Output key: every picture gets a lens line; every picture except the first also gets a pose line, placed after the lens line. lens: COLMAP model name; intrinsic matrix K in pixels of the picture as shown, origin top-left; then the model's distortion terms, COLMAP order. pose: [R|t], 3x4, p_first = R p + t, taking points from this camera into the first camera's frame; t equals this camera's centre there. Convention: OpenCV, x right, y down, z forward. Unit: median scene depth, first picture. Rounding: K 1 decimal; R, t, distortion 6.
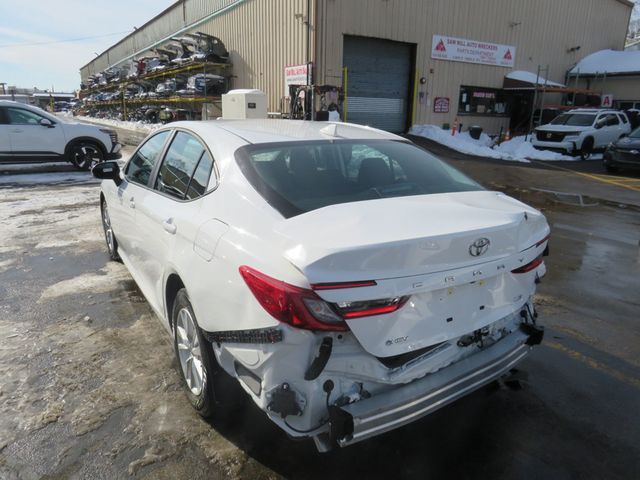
lens RADIAL K [[474.7, 0, 315.9], [0, 474.7, 236.5], [0, 0, 1]] dist [-0.032816, 0.042499]
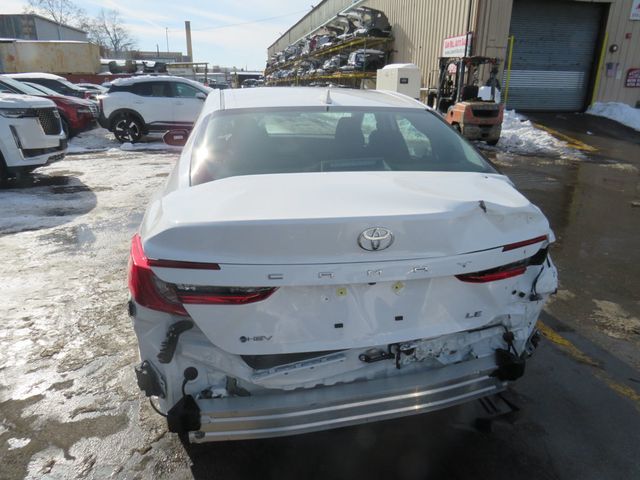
lens RADIAL K [[474.7, 0, 307.2], [0, 474.7, 234.9], [0, 0, 1]] dist [-0.032816, 0.042499]
pose [[0.931406, 0.104694, -0.348601, 0.042744], [-0.090108, 0.994251, 0.057845, -0.001729], [0.352653, -0.022465, 0.935484, 0.019368]]
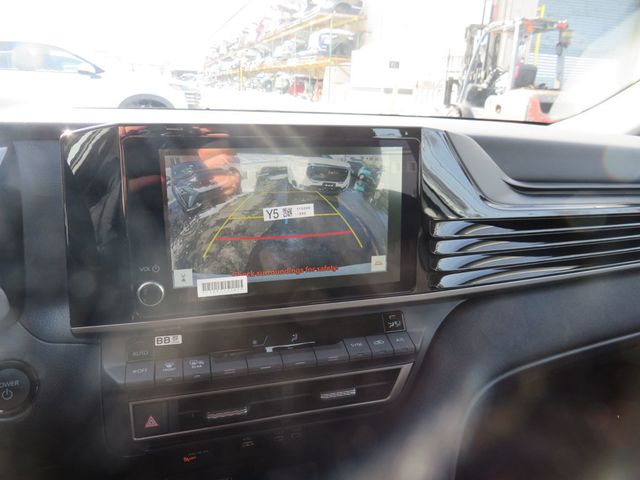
lens RADIAL K [[474.7, 0, 323.7], [0, 474.7, 235.8], [0, 0, 1]] dist [-0.032816, 0.042499]
pose [[0.975425, 0.082055, -0.204481, -0.061886], [-0.073224, 0.996041, 0.050400, -0.039278], [0.207807, -0.034189, 0.977572, 0.229451]]
